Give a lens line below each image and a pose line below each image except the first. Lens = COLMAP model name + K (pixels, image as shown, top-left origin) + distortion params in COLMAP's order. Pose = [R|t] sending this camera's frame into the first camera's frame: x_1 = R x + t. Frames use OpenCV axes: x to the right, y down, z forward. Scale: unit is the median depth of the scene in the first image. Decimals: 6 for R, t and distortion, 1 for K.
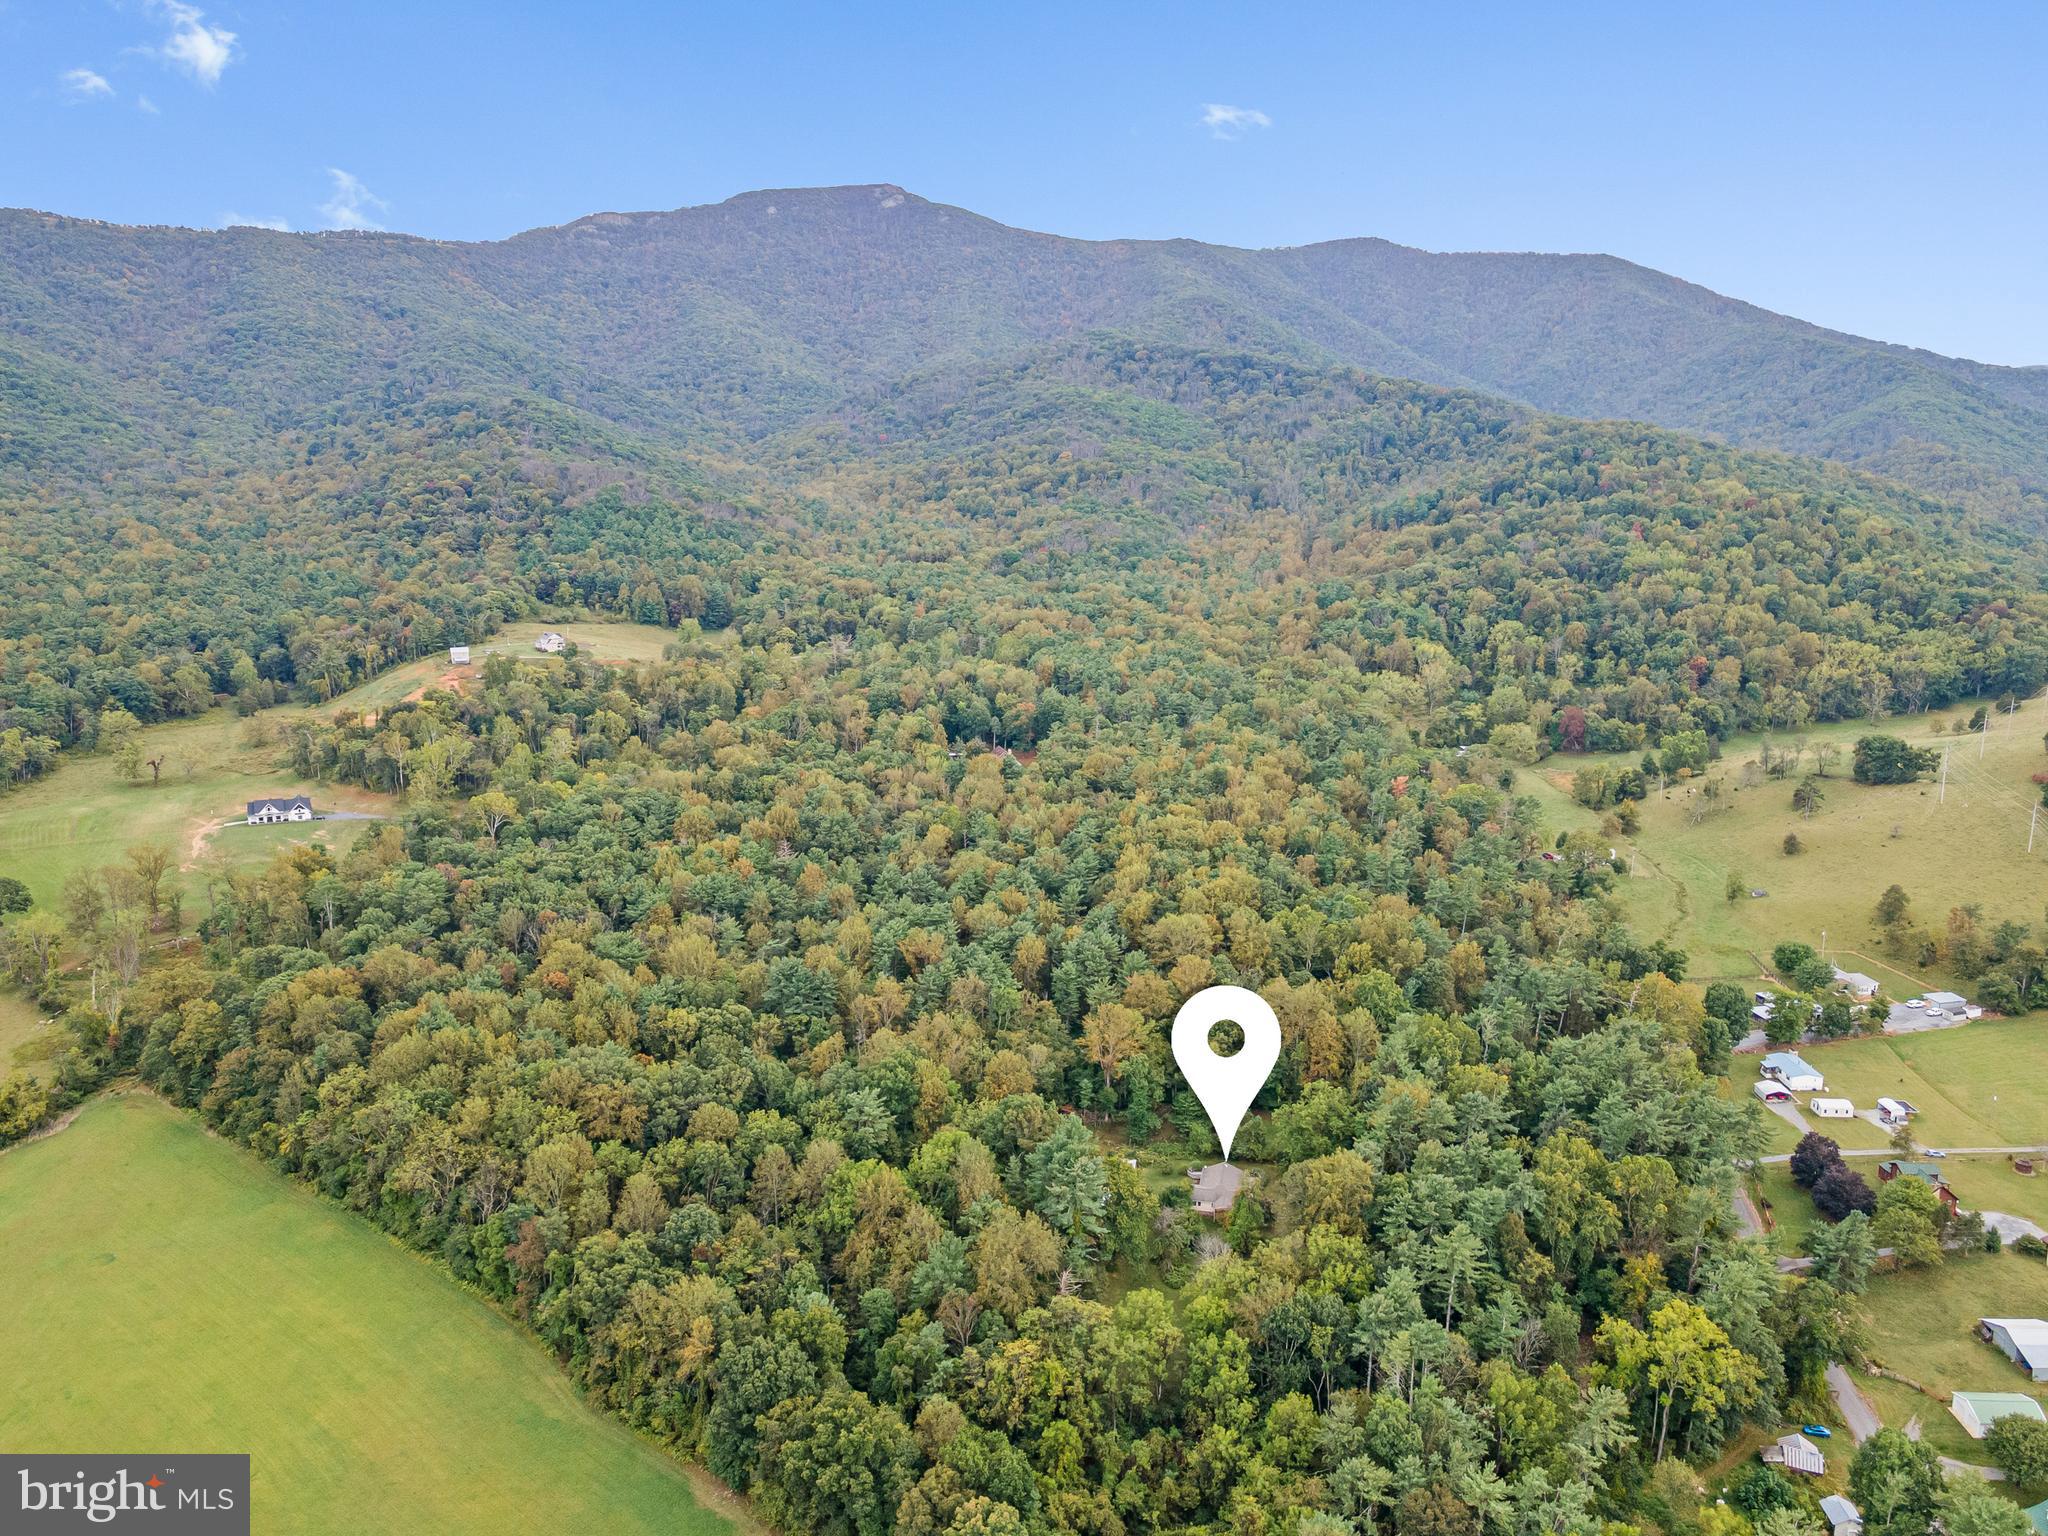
lens RADIAL K [[1548.7, 0, 1016.4], [0, 1548.7, 765.1], [0, 0, 1]] dist [0.033290, 0.009301]
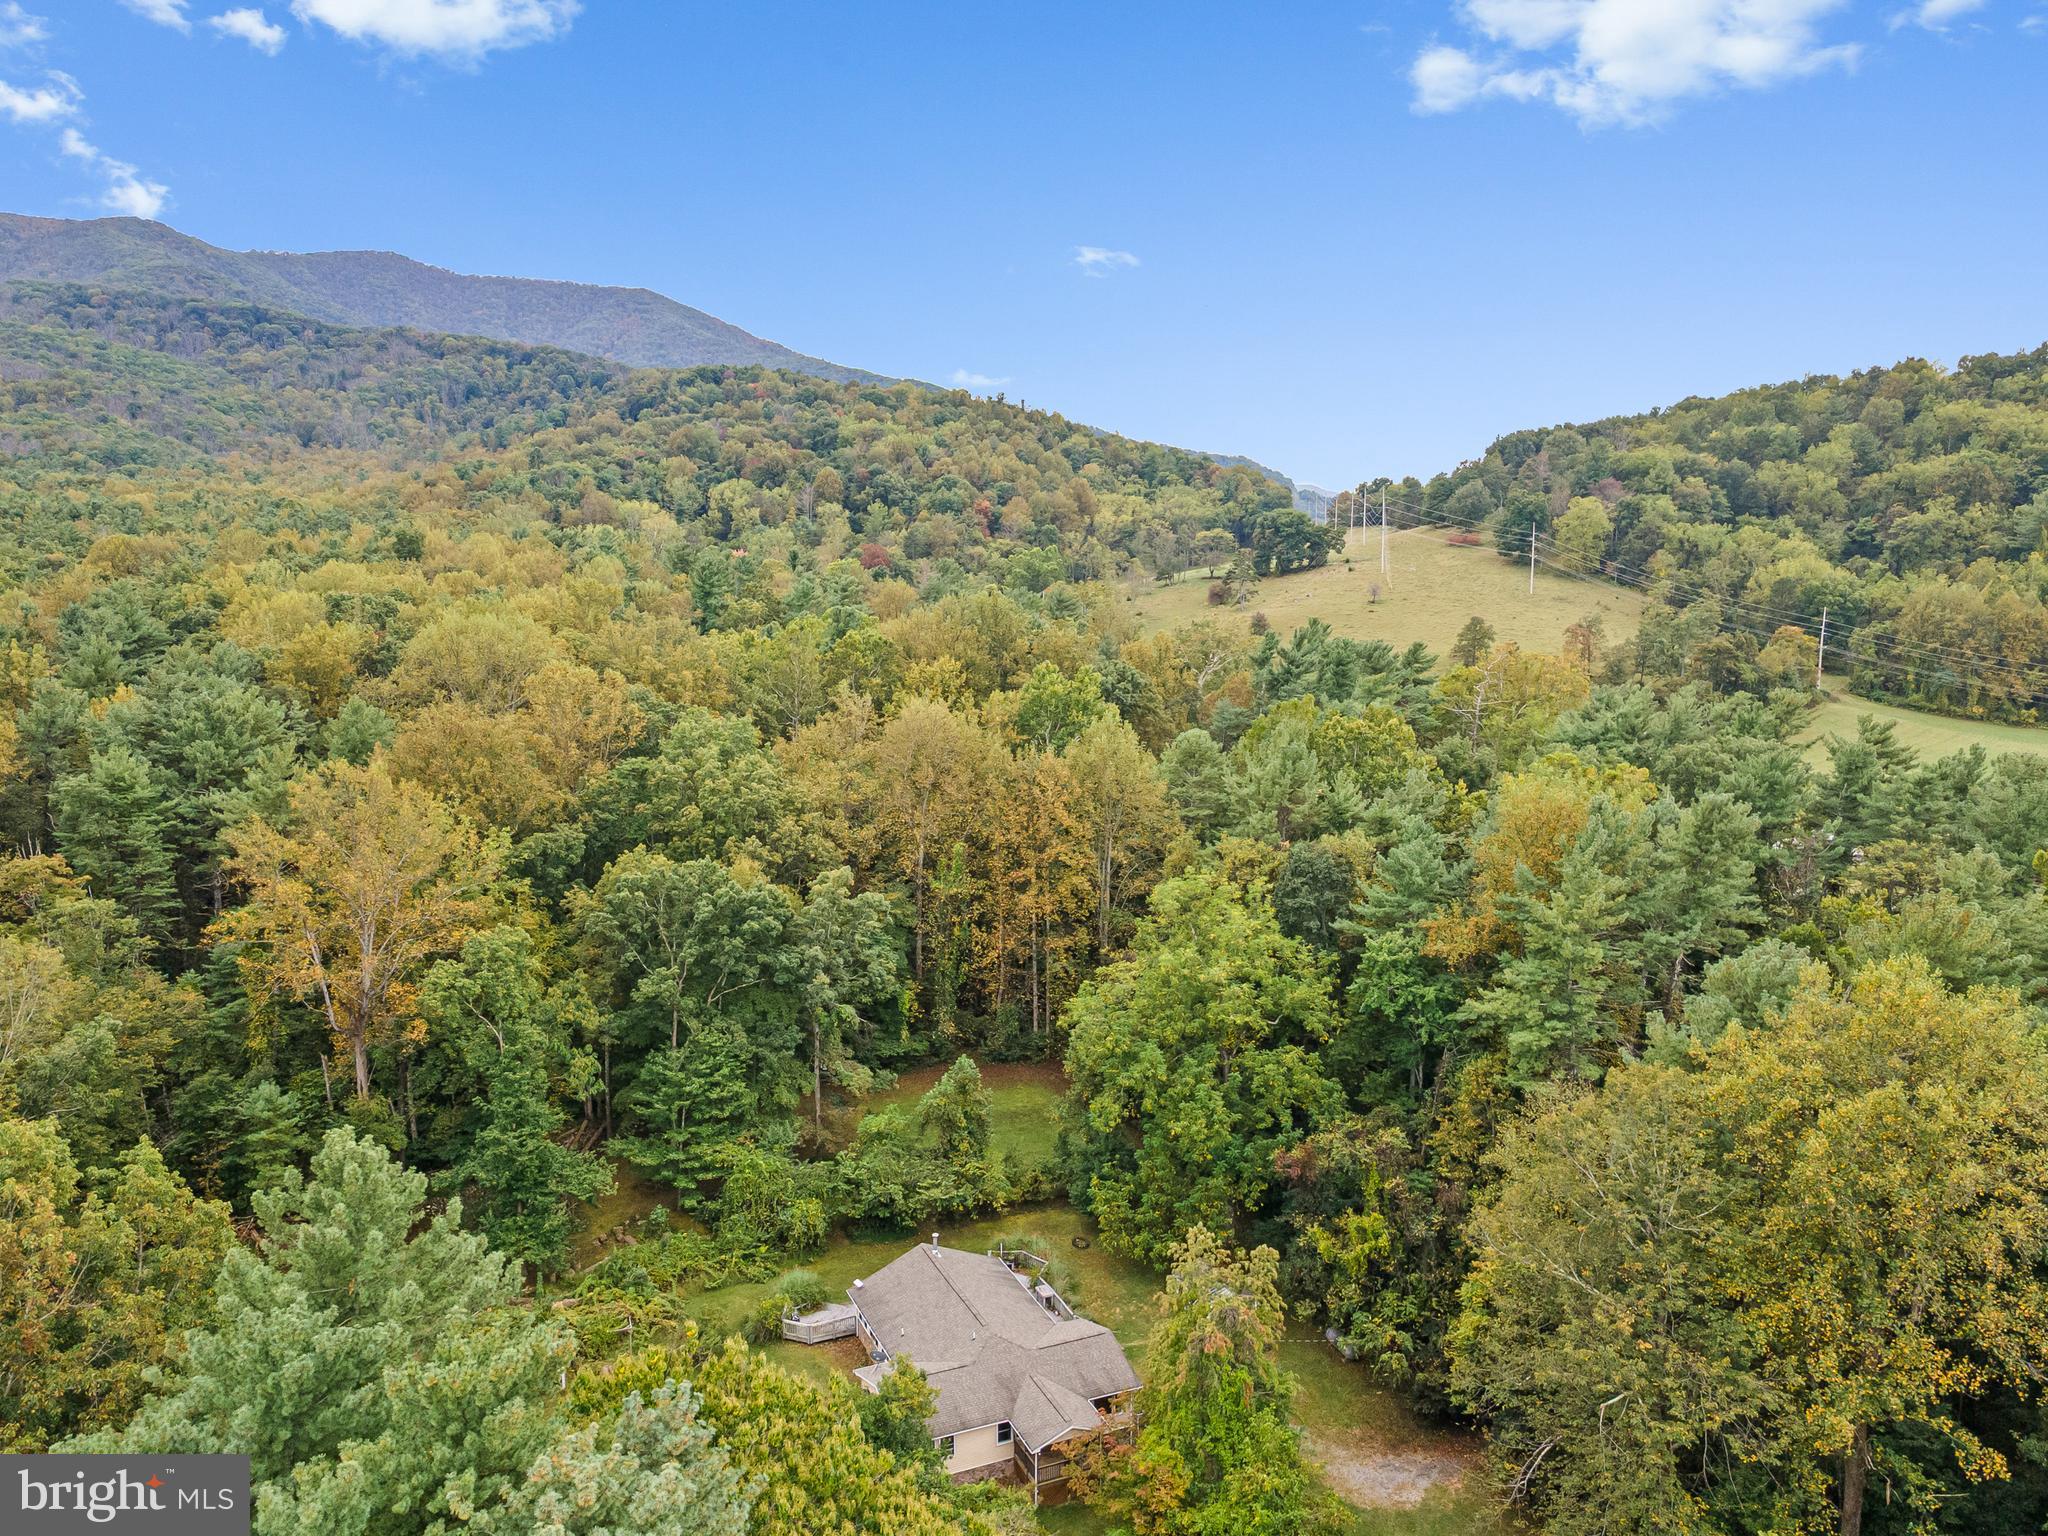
lens RADIAL K [[1548.7, 0, 1040.3], [0, 1548.7, 757.3], [0, 0, 1]] dist [0.033290, 0.009301]
pose [[0.819547, -0.088636, 0.566116, 0.002382], [0.124006, 0.991986, -0.024206, 0.043296], [-0.559433, 0.090040, 0.823970, 0.181074]]
